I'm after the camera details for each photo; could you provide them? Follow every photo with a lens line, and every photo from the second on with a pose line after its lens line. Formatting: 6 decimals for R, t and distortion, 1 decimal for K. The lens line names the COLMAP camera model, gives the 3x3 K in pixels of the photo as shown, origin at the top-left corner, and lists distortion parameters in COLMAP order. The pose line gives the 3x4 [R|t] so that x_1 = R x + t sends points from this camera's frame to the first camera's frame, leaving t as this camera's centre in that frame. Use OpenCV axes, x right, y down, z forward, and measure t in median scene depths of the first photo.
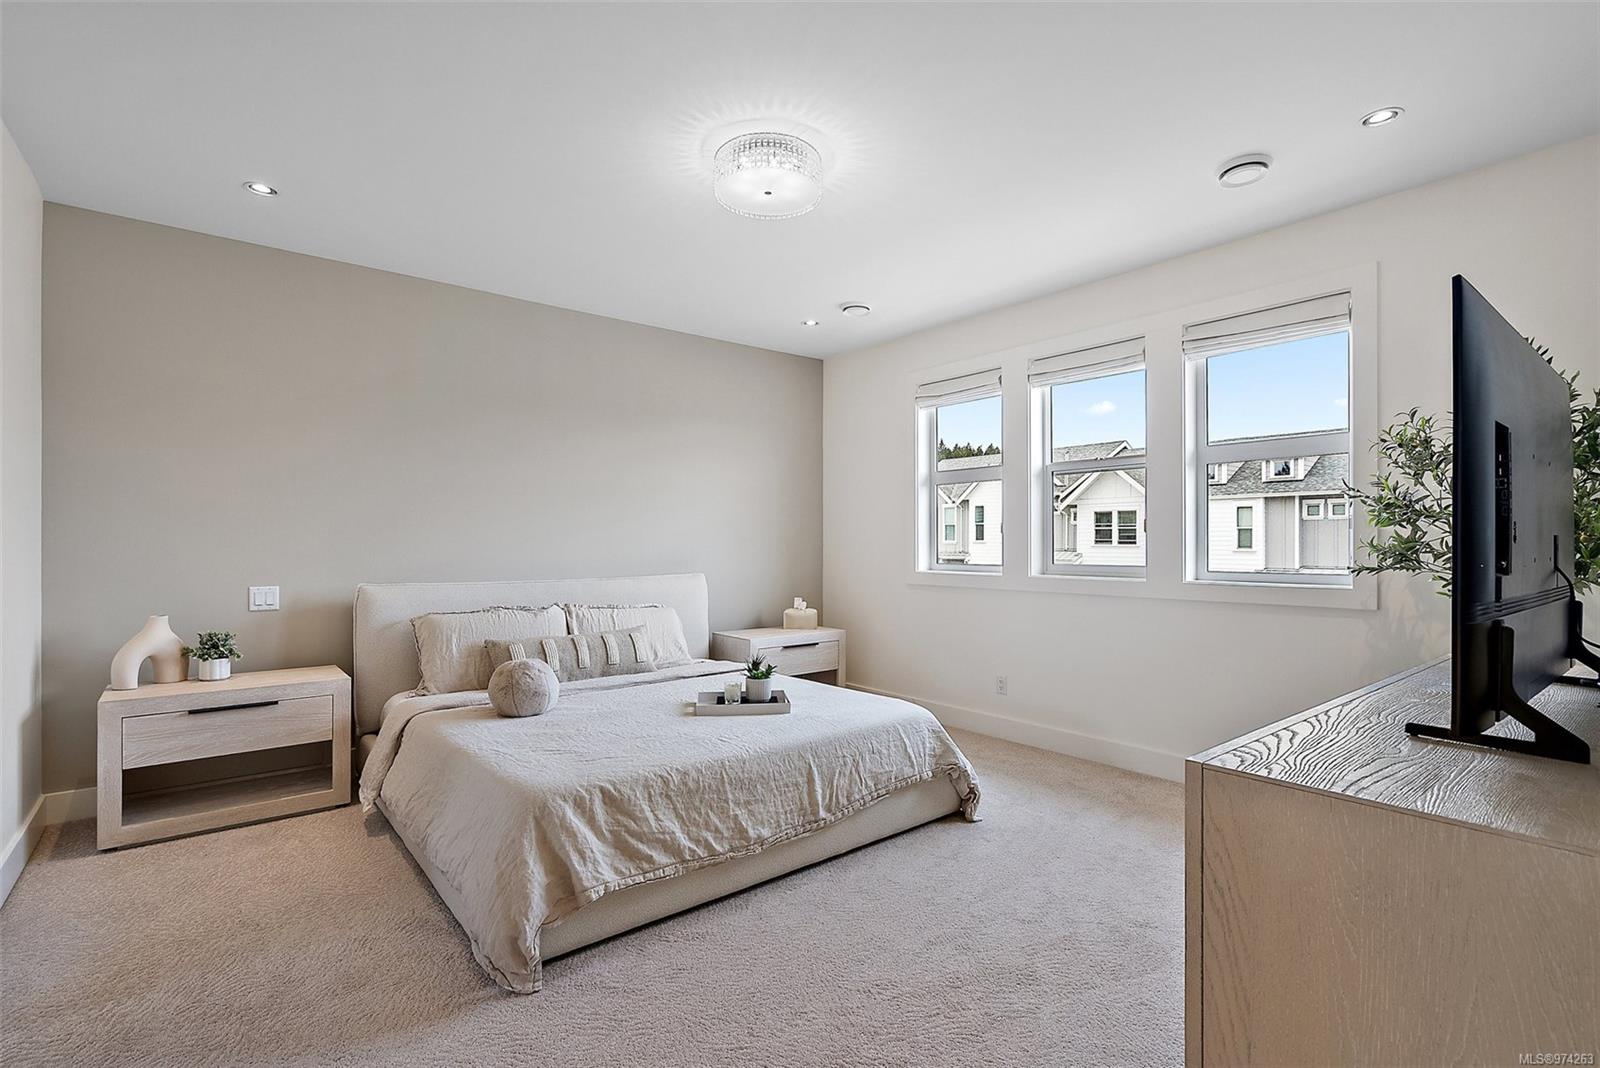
lens RADIAL K [[739.6, 0, 800.7], [0, 739.6, 546.6], [0, 0, 1]] dist [-0.002364, -0.000417]
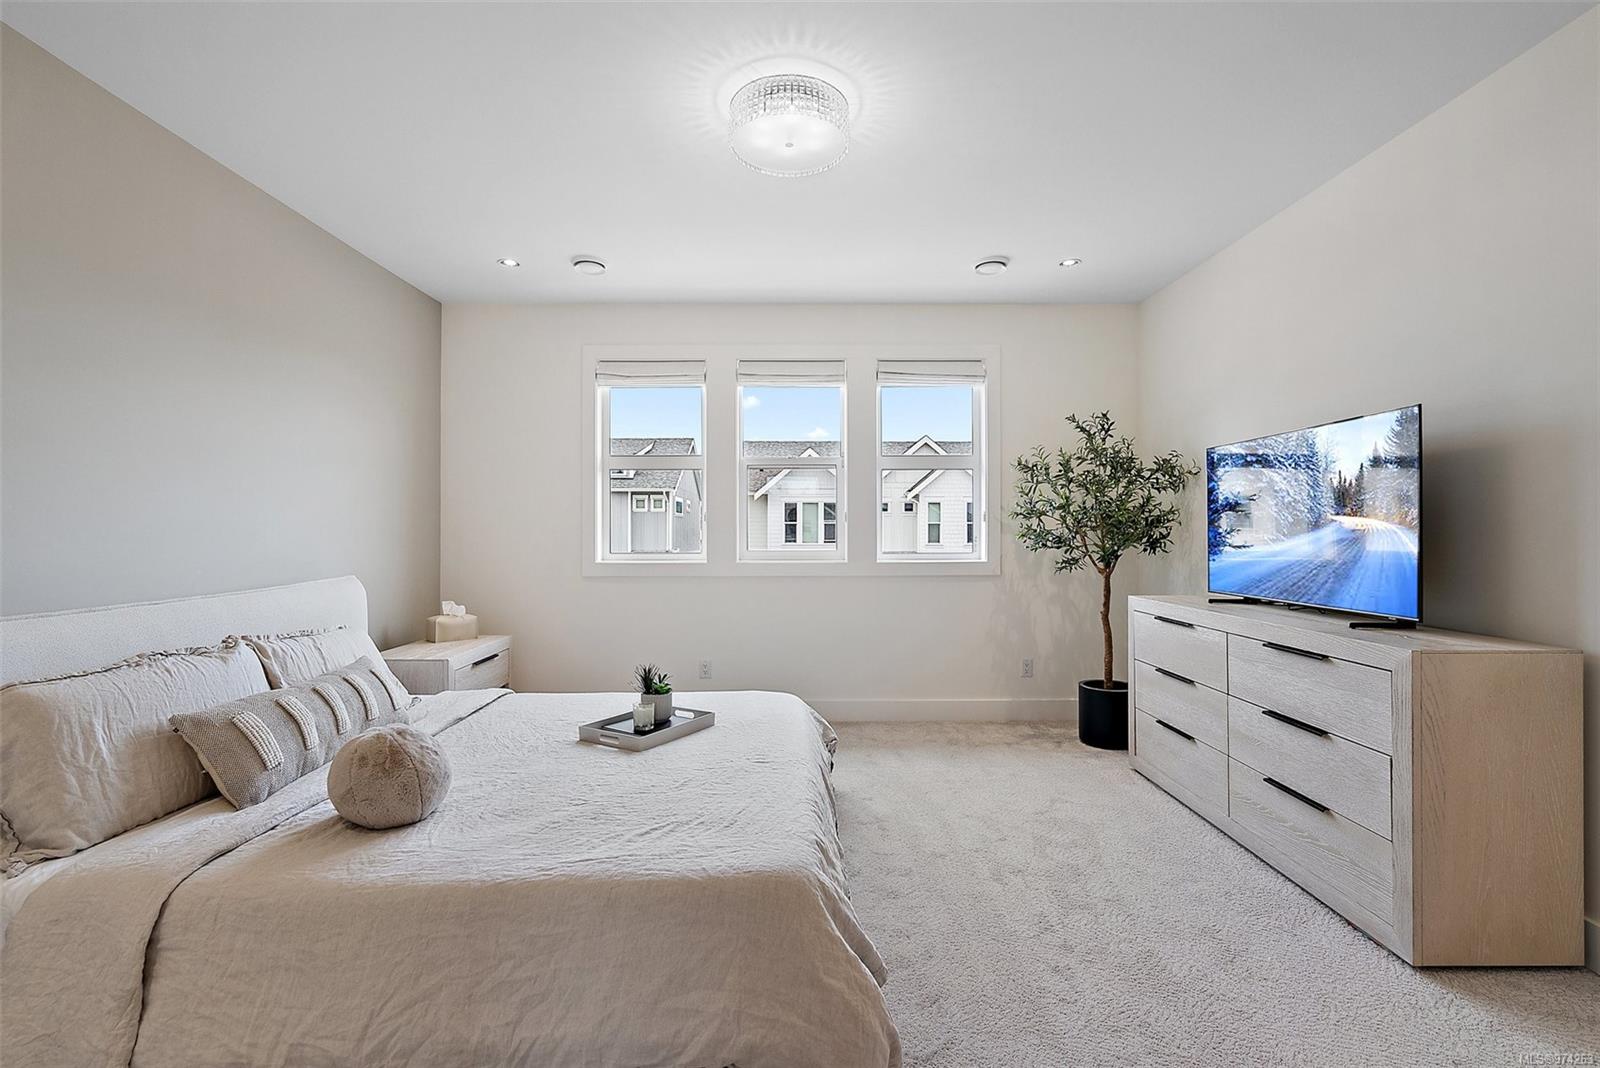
lens RADIAL K [[736.6, 0, 796.4], [0, 736.6, 534.1], [0, 0, 1]] dist [-0.003624, -0.000570]
pose [[0.625861, -0.005999, 0.779912, -0.484004], [0.007320, 0.999972, 0.001817, -0.002423], [-0.779901, 0.004572, 0.625887, 0.281675]]
